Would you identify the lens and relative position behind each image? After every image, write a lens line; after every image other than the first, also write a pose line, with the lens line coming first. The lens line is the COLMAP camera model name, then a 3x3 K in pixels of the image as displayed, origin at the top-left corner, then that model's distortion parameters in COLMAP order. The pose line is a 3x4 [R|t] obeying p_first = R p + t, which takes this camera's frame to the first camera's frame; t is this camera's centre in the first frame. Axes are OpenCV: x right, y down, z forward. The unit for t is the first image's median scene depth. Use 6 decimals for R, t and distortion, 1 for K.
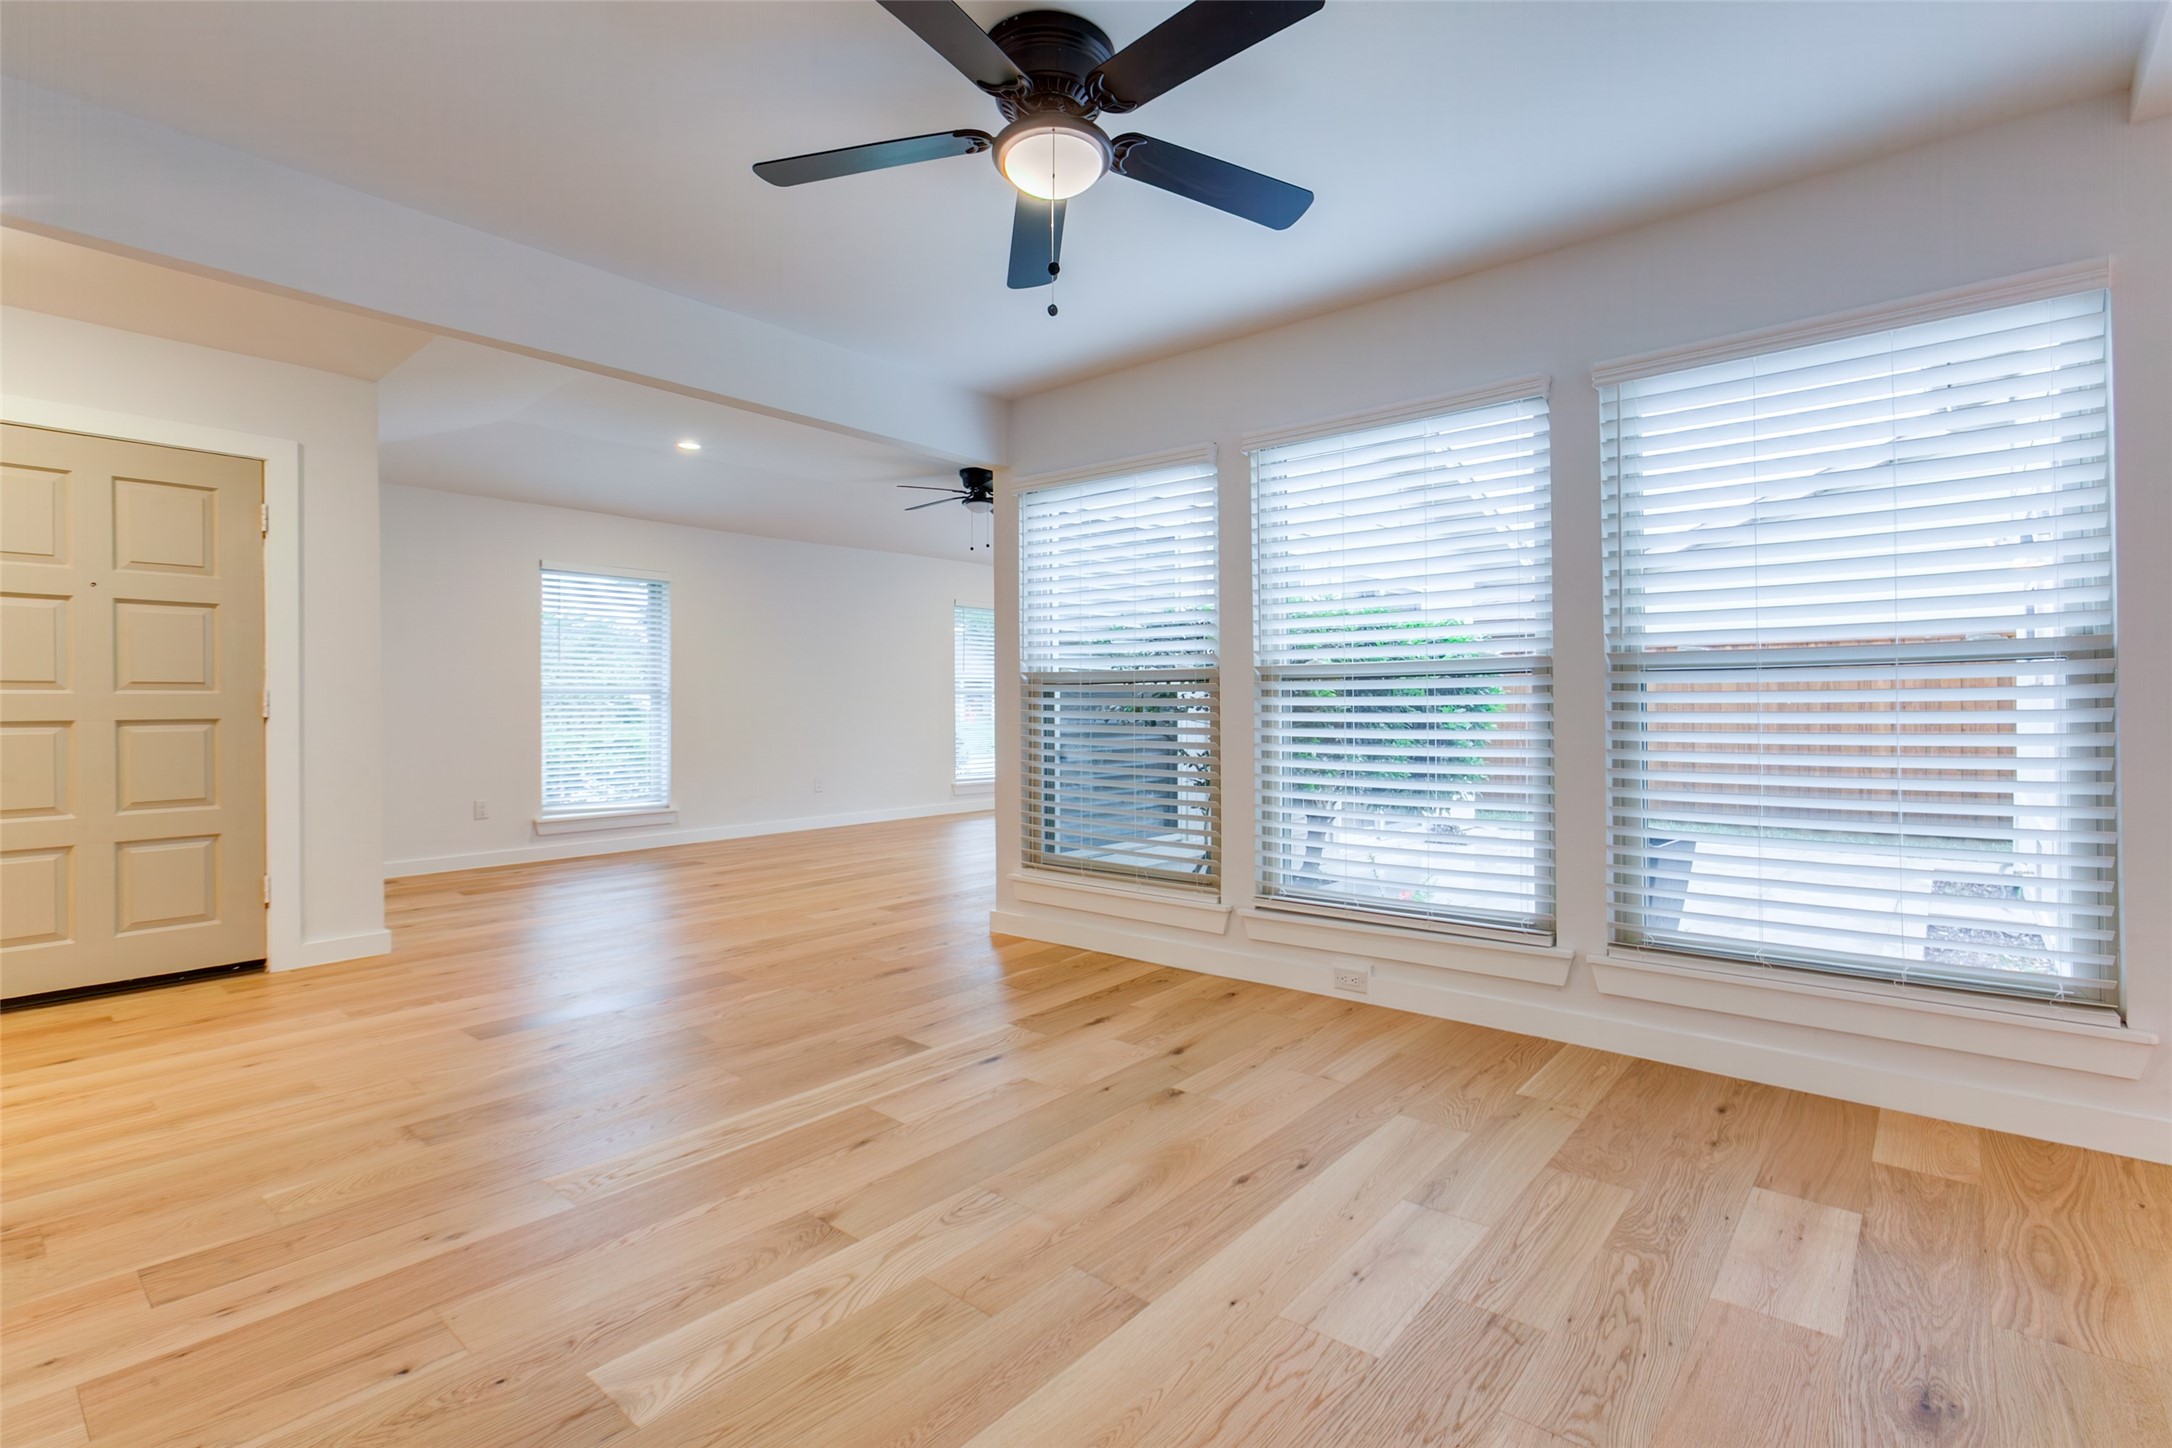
lens RADIAL K [[990.3, 0, 1143.2], [0, 990.3, 713.8], [0, 0, 1]] dist [-0.028865, 0.011106]
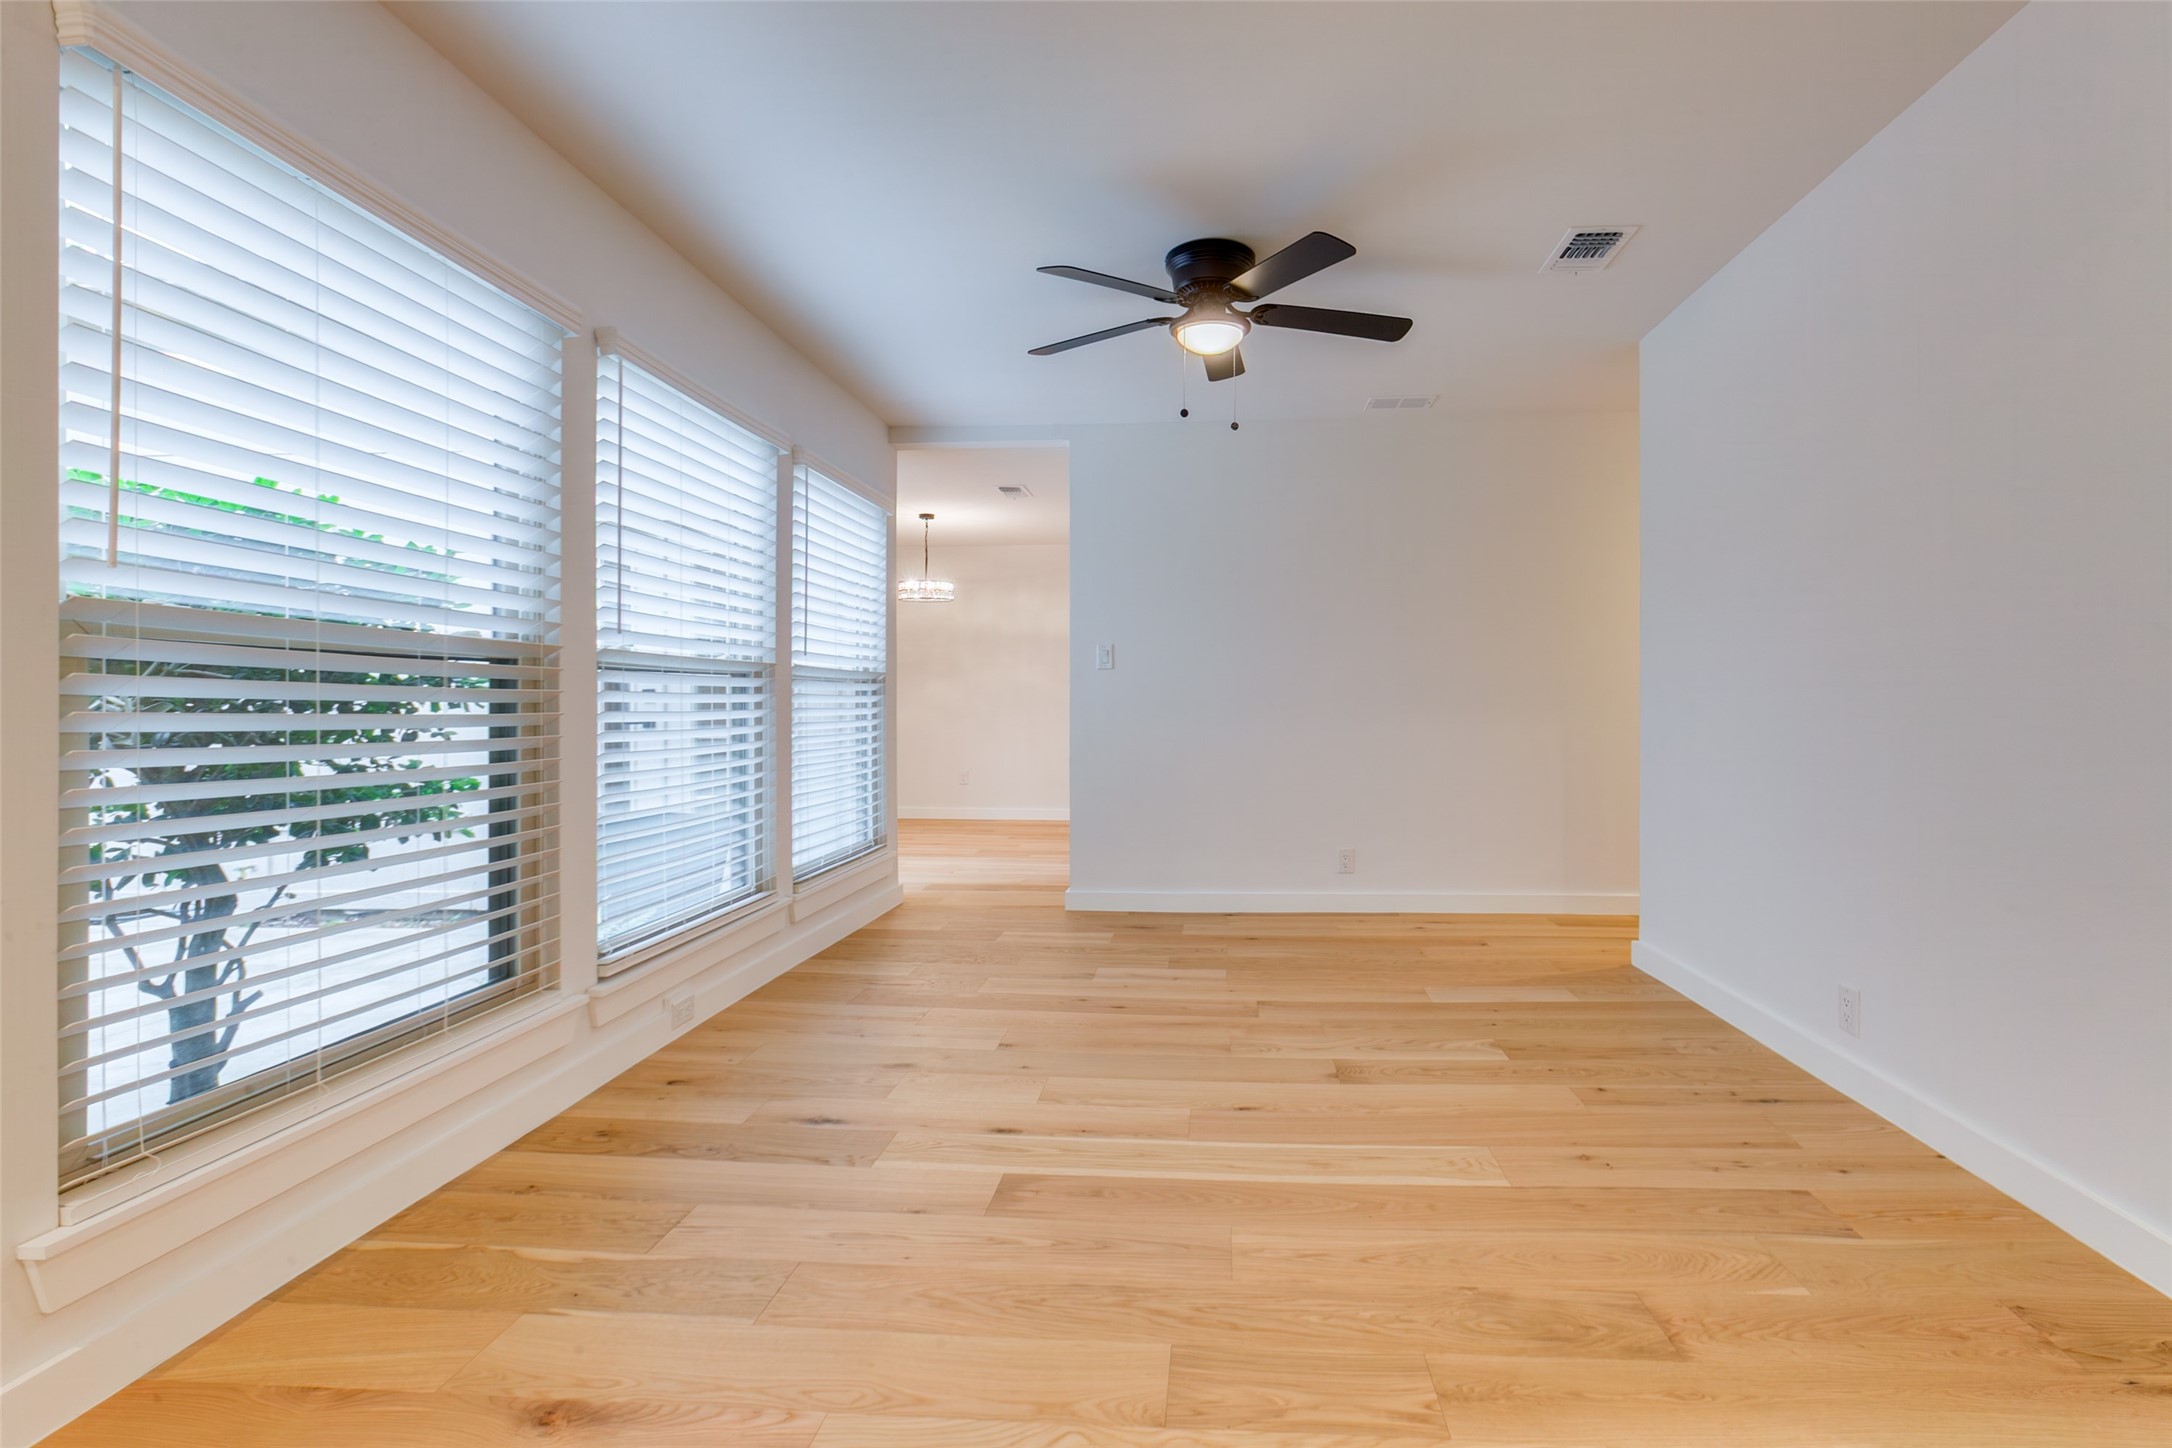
lens RADIAL K [[990.3, 0, 1151.6], [0, 990.3, 690.6], [0, 0, 1]] dist [-0.028865, 0.011106]
pose [[-0.569356, 0.016228, 0.821931, -1.020022], [0.006546, 0.999863, -0.015207, -0.004241], [-0.822065, -0.003278, -0.569384, 1.545252]]
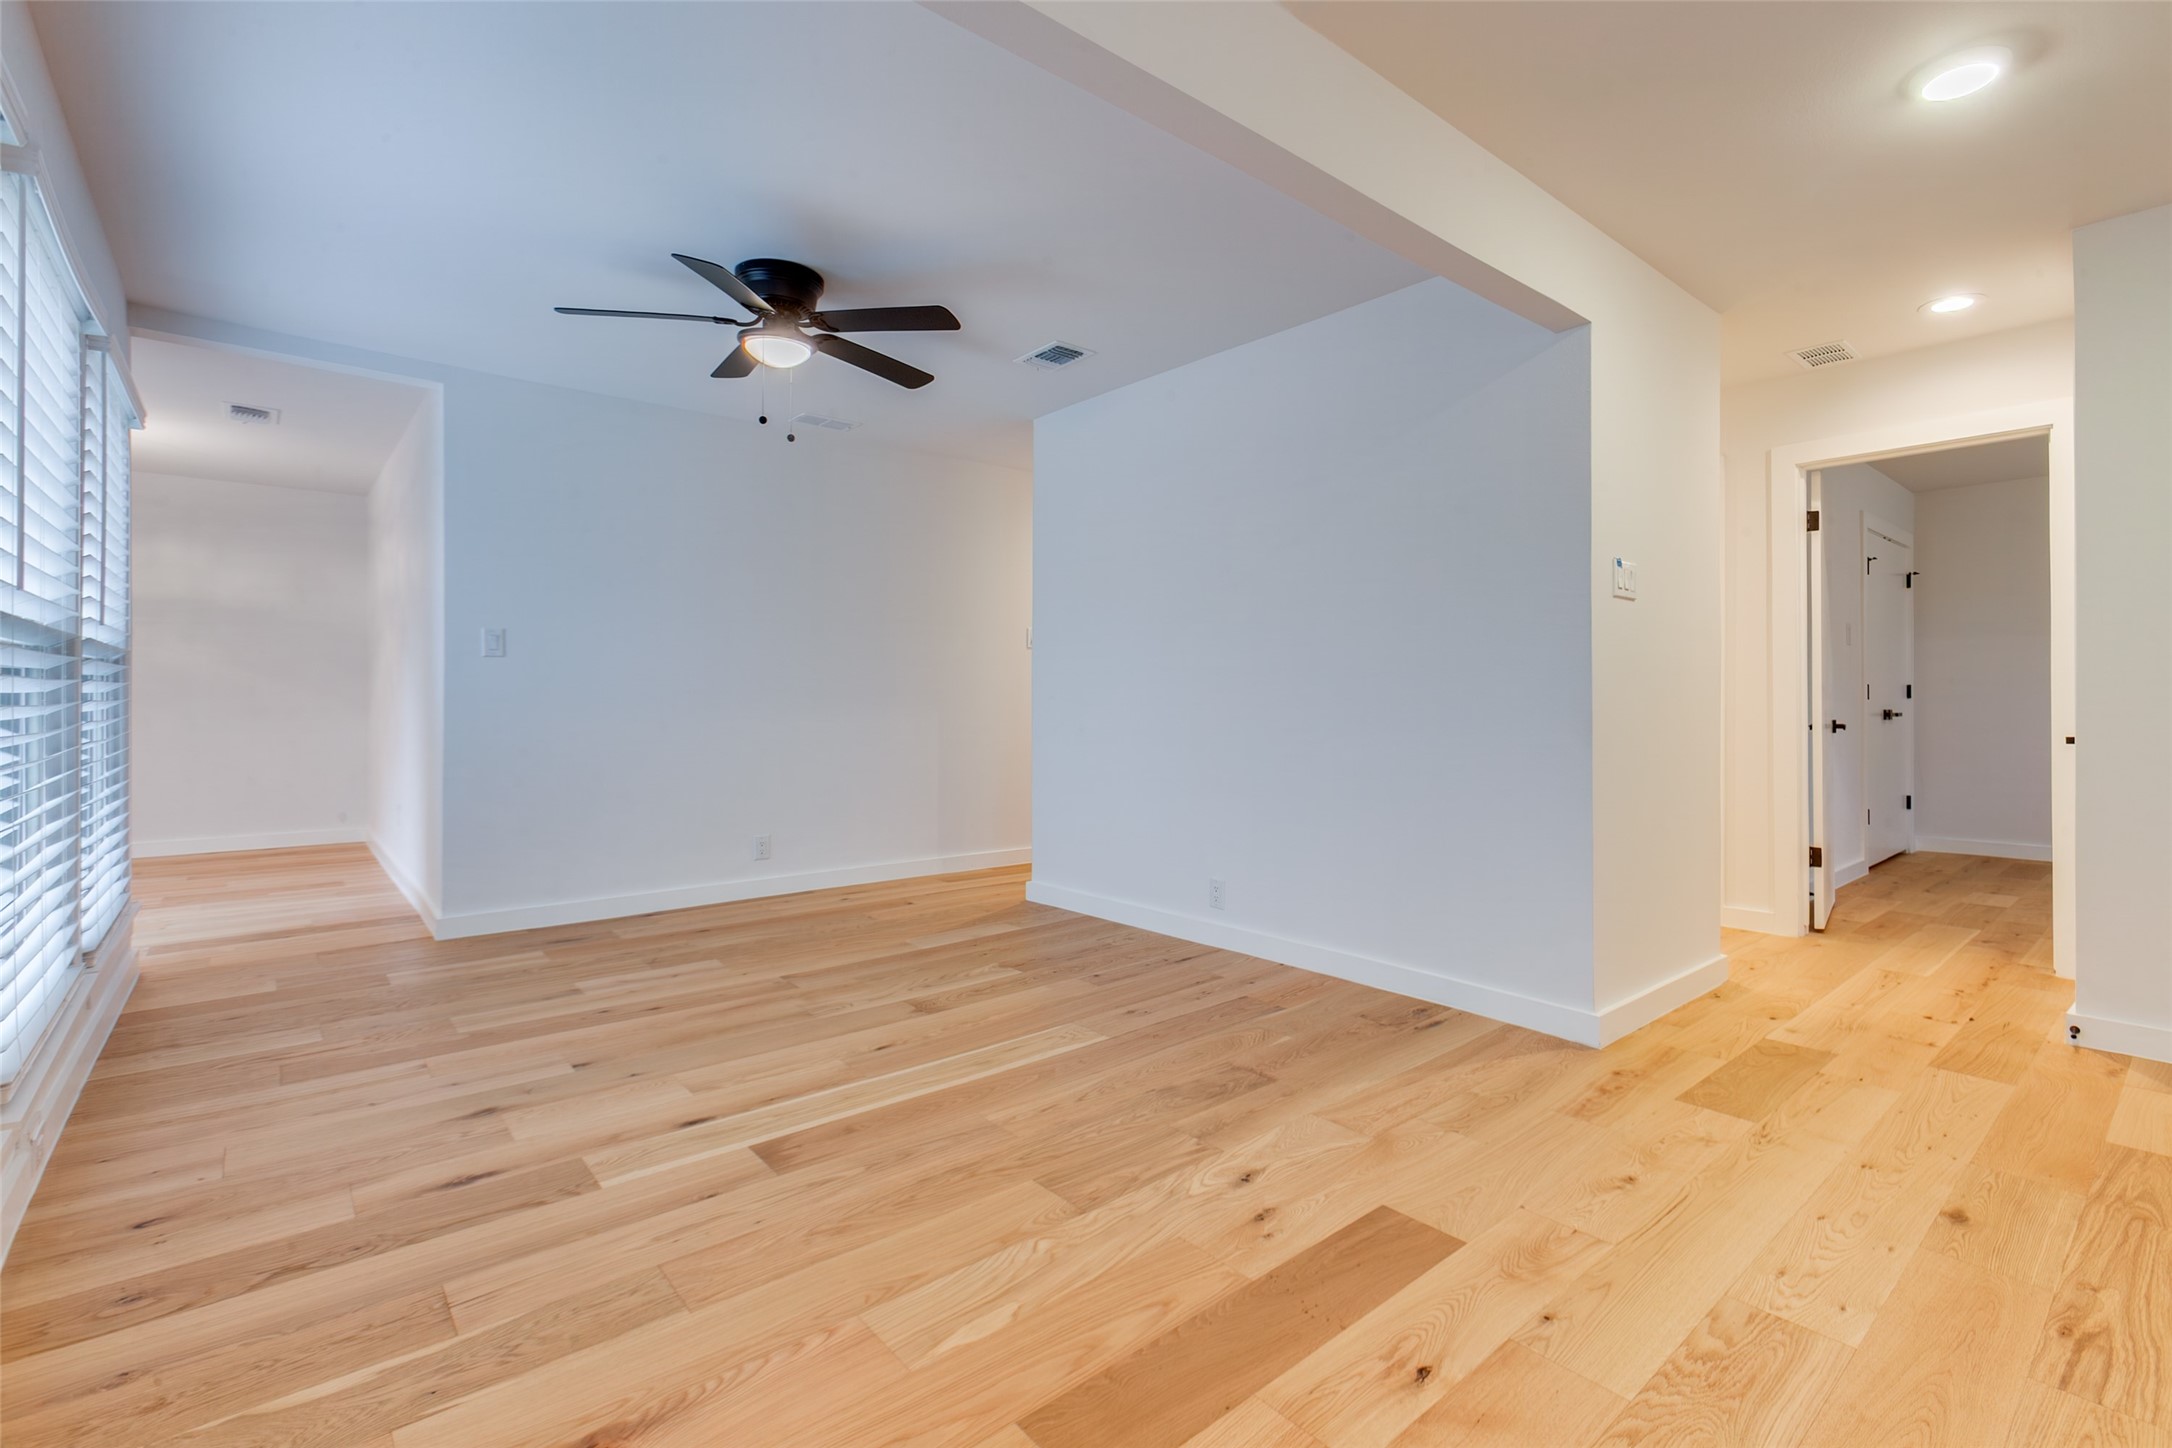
lens RADIAL K [[990.3, 0, 1147.3], [0, 990.3, 676.5], [0, 0, 1]] dist [-0.028865, 0.011106]
pose [[-0.987462, 0.005481, 0.157763, -0.743097], [0.002602, 0.999826, -0.018446, -0.007826], [-0.157837, -0.017804, -0.987305, 1.984667]]
